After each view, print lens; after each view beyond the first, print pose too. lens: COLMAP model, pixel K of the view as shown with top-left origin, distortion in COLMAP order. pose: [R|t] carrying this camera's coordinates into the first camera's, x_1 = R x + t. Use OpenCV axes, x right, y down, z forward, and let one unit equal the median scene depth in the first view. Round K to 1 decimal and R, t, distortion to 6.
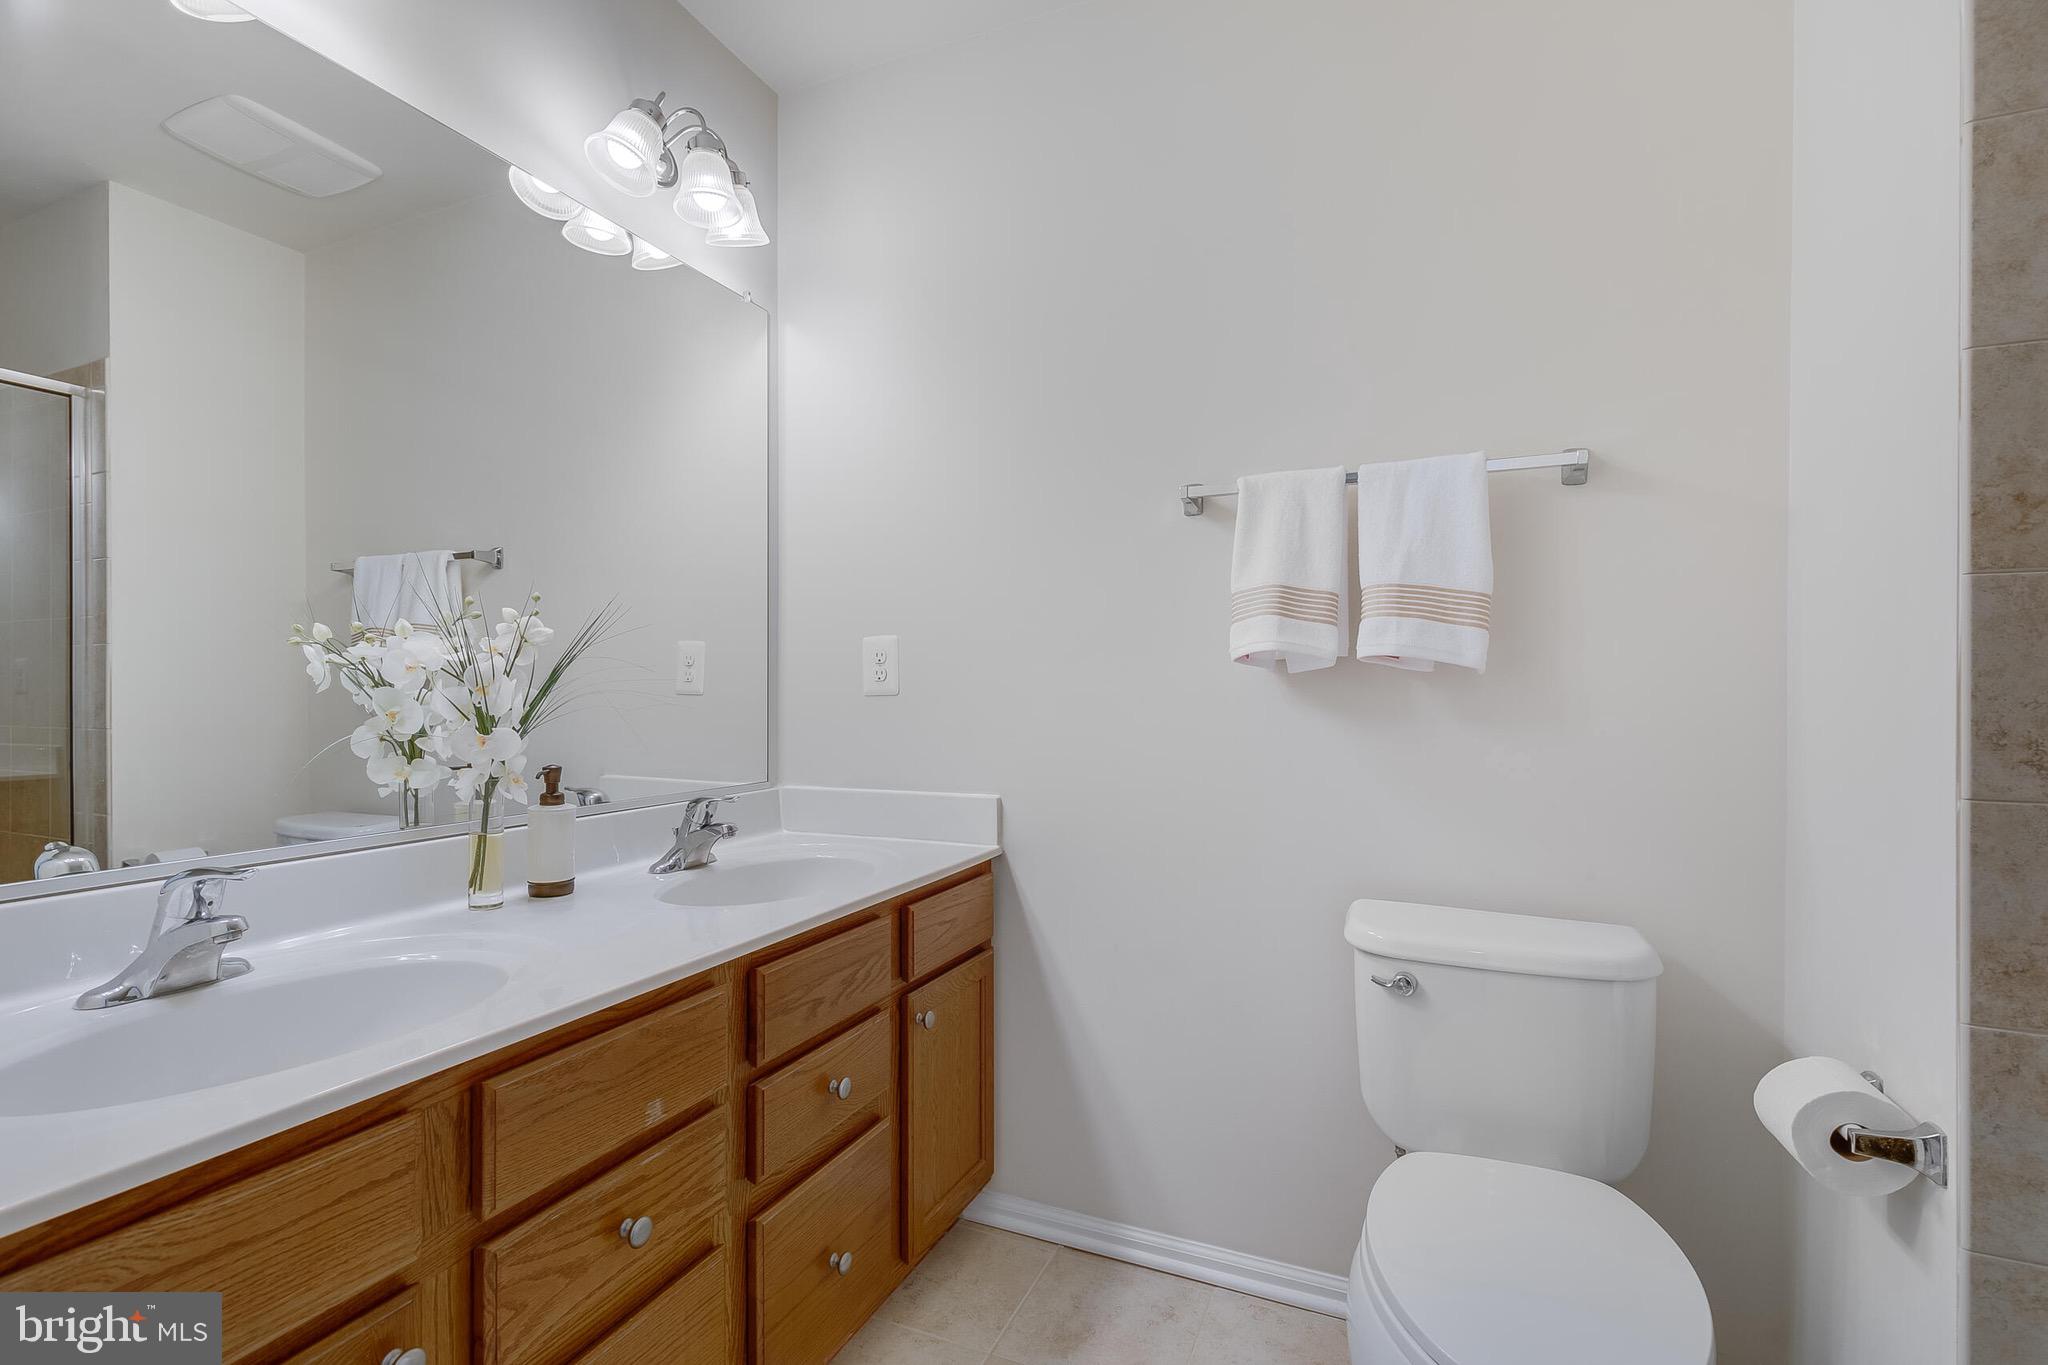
lens RADIAL K [[920.2, 0, 1017.2], [0, 920.2, 690.4], [0, 0, 1]] dist [0.014457, -0.005409]
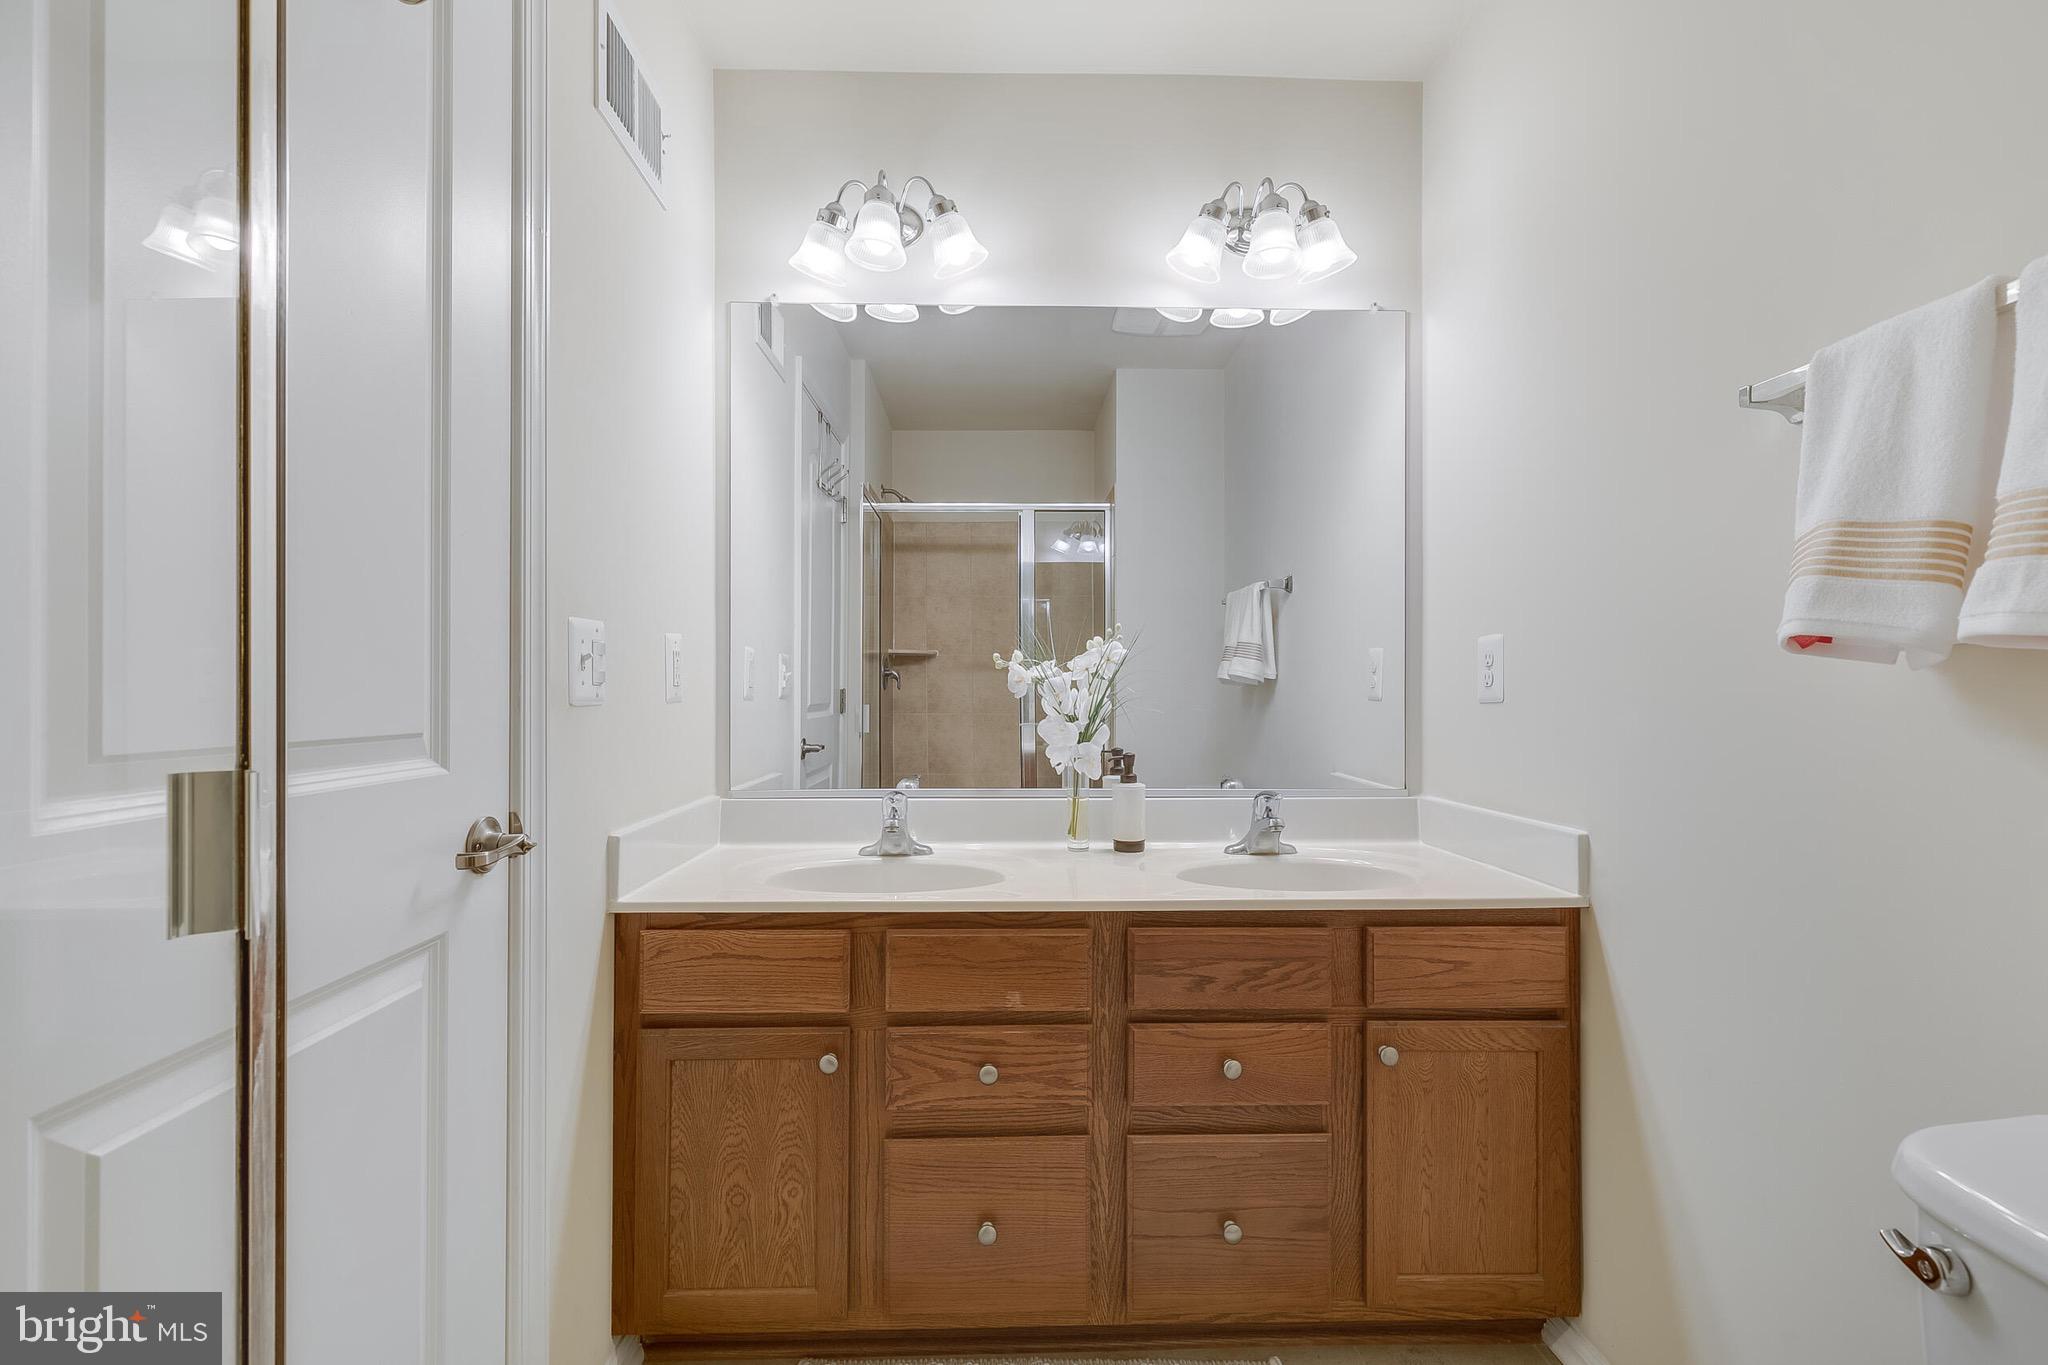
lens RADIAL K [[920.2, 0, 1014.9], [0, 920.2, 688.4], [0, 0, 1]] dist [0.014457, -0.005409]
pose [[0.437858, -0.004831, -0.899031, 0.650456], [-0.001185, 0.999982, -0.005950, -0.004080], [0.899043, 0.003670, 0.437844, 0.295498]]
